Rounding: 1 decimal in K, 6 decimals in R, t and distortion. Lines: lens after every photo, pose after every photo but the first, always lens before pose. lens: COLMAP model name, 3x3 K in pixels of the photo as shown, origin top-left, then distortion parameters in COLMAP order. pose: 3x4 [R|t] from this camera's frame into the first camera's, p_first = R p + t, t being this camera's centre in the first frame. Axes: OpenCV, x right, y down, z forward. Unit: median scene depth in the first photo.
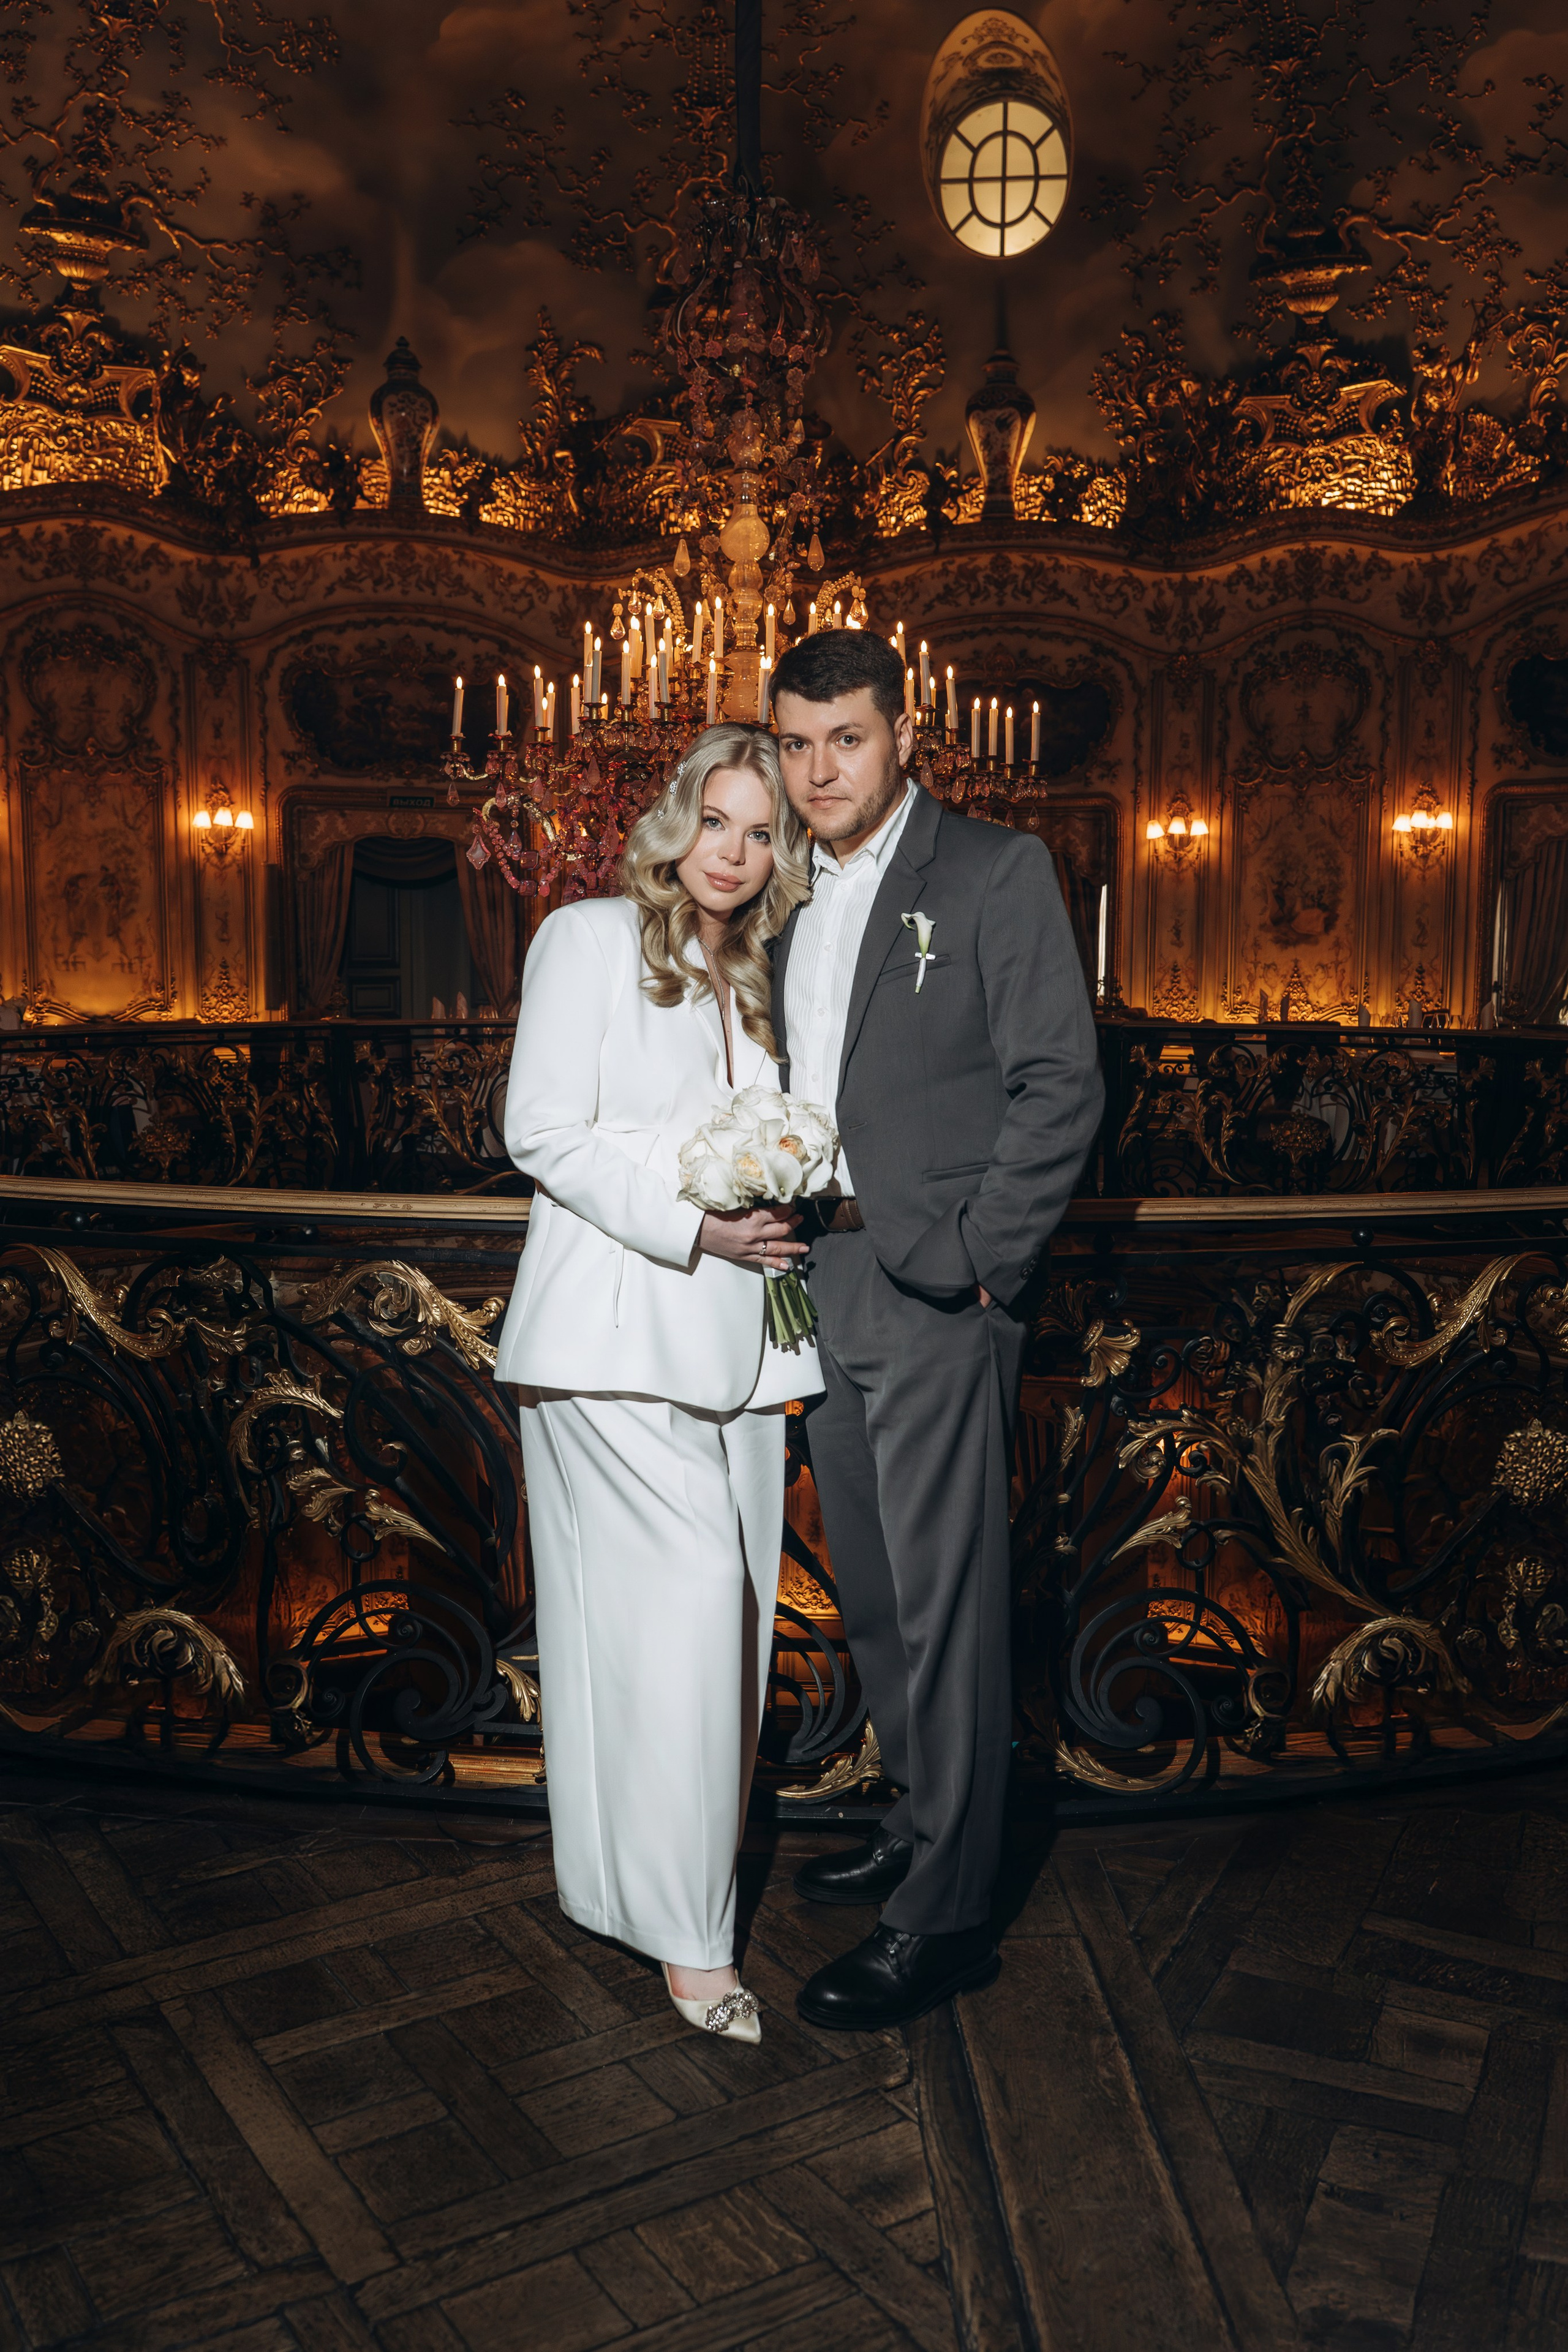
lens RADIAL K [[2147.4, 0, 711.2], [0, 2147.4, 1175.1], [0, 0, 1]] dist [0.015461, -0.016754]
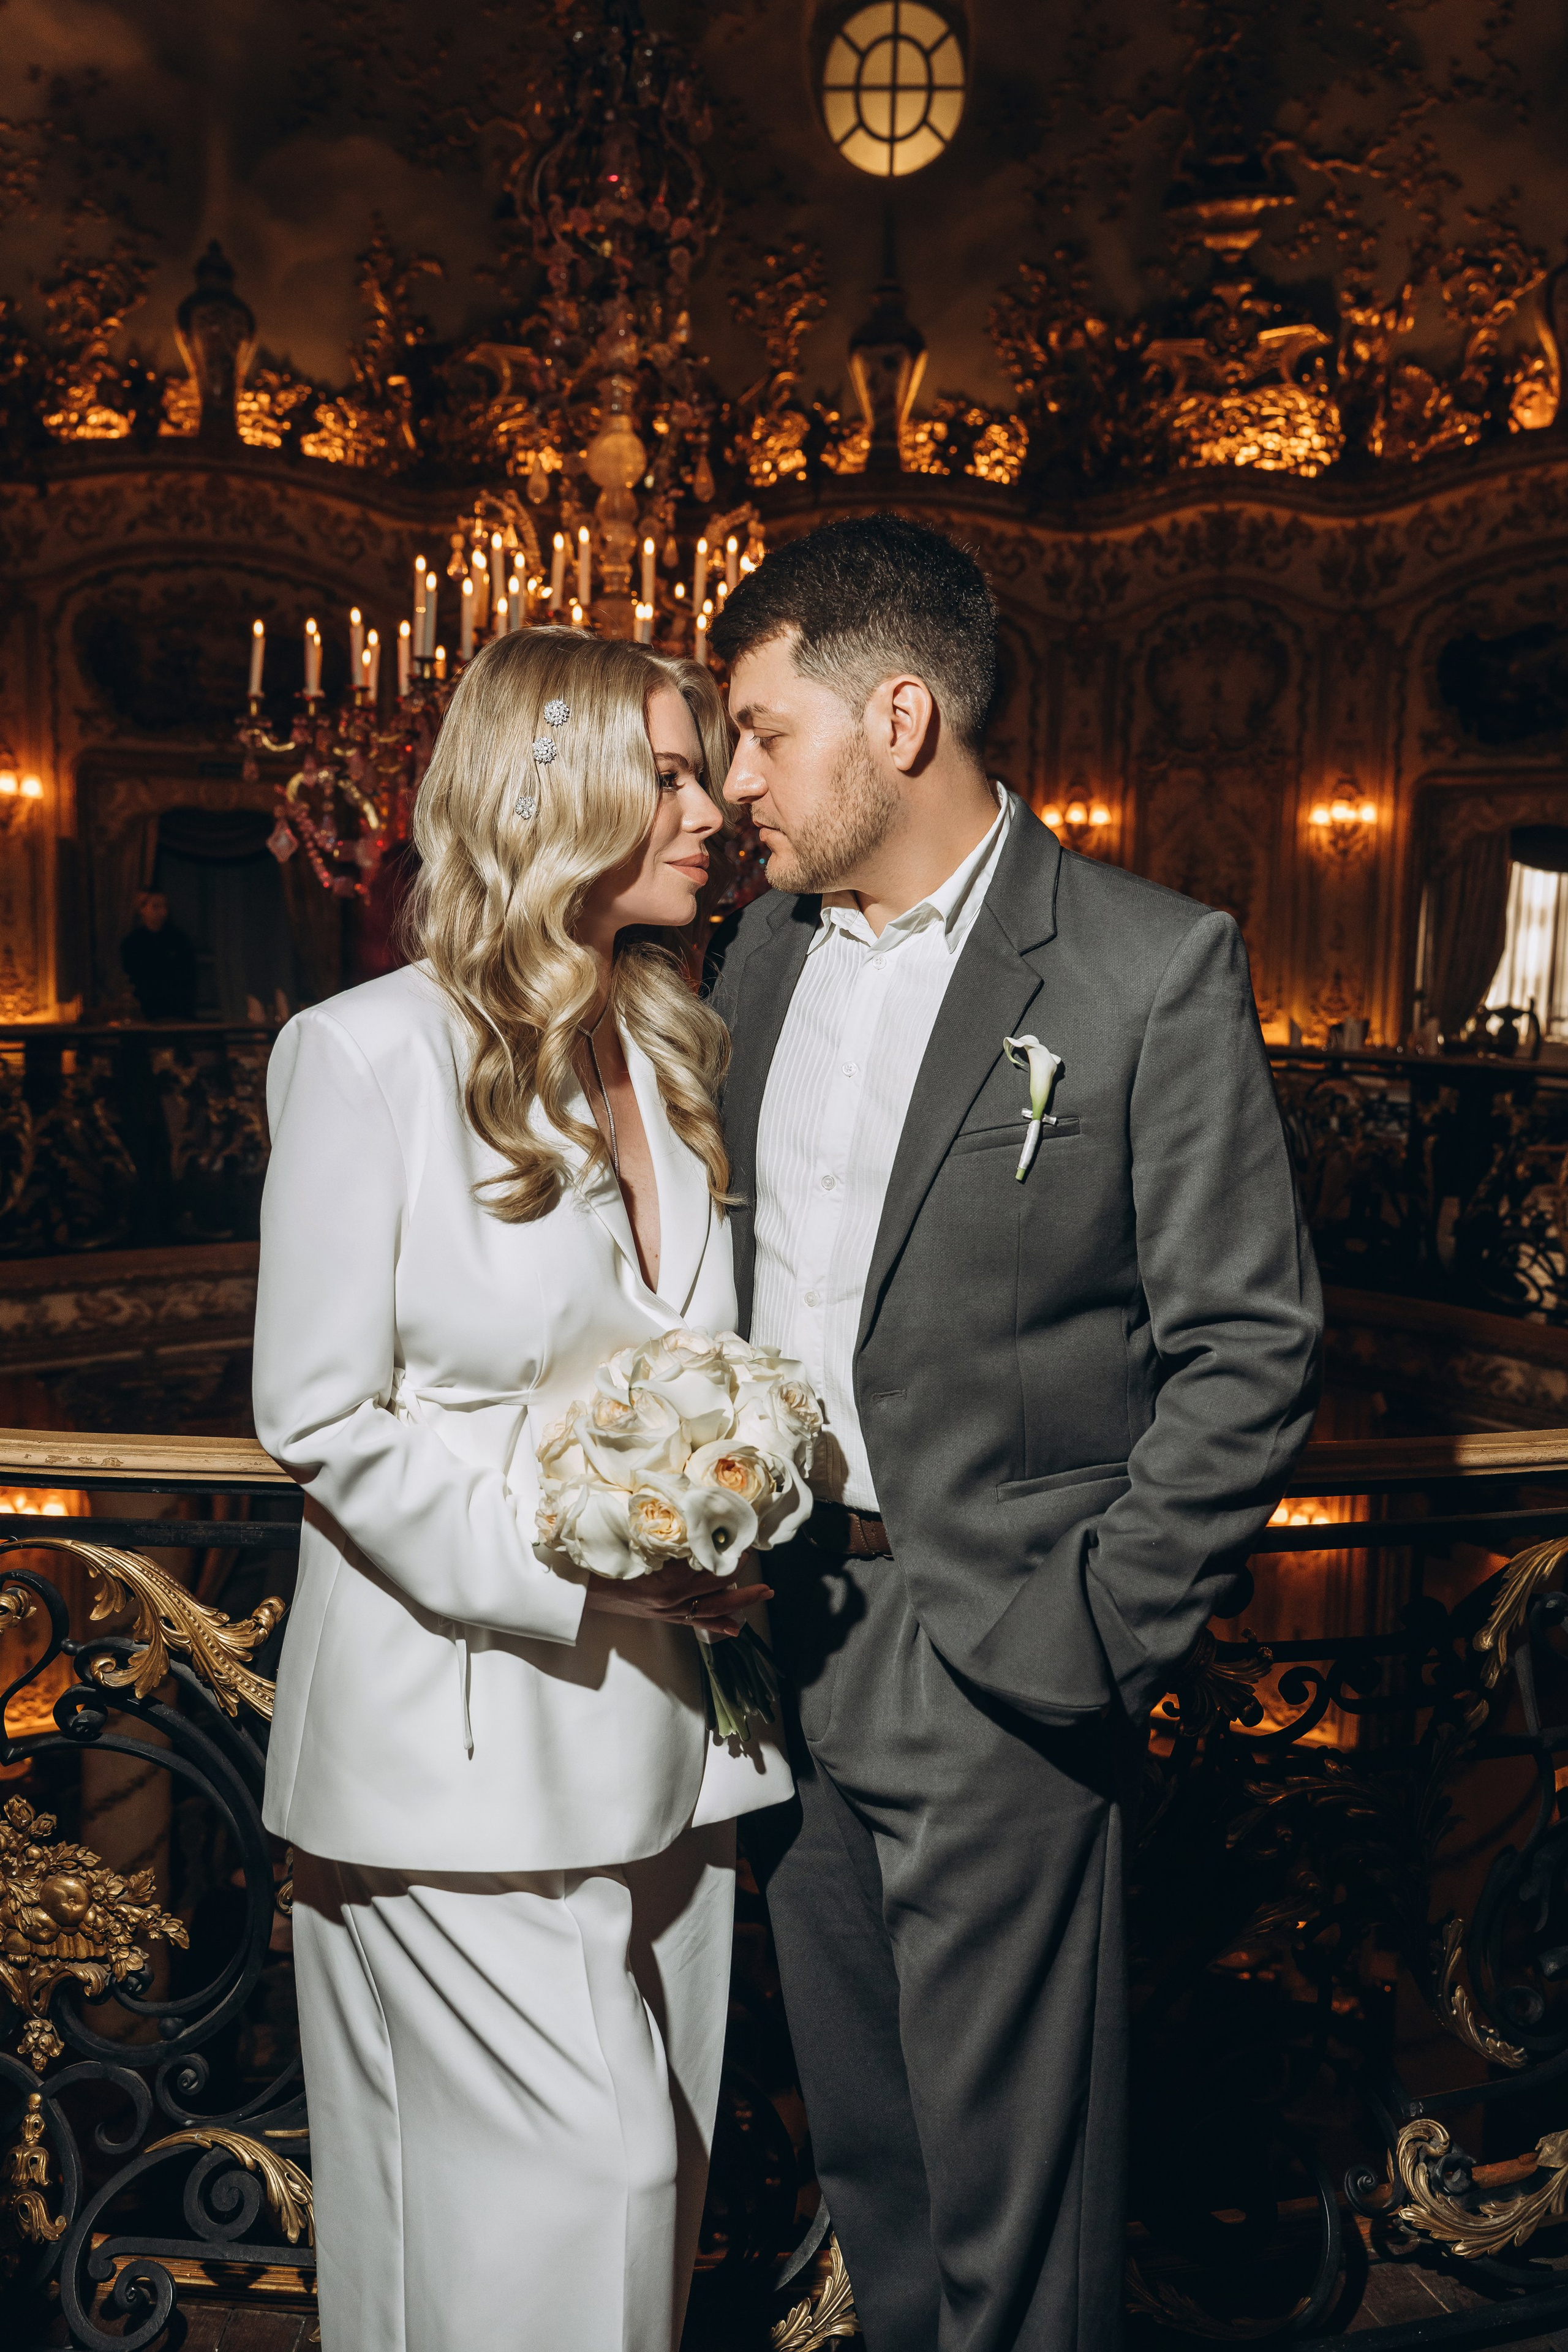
lens RADIAL K [[2147.4, 0, 711.2], [0, 2147.4, 1175.1], [0, 0, 1]] dist [0.015461, -0.016754]
pose [[0.997264, 0.005490, 0.073717, -0.003817], [-0.006511, 0.999886, 0.013610, -0.021001], [-0.073634, -0.014053, 0.997186, 0.104230]]
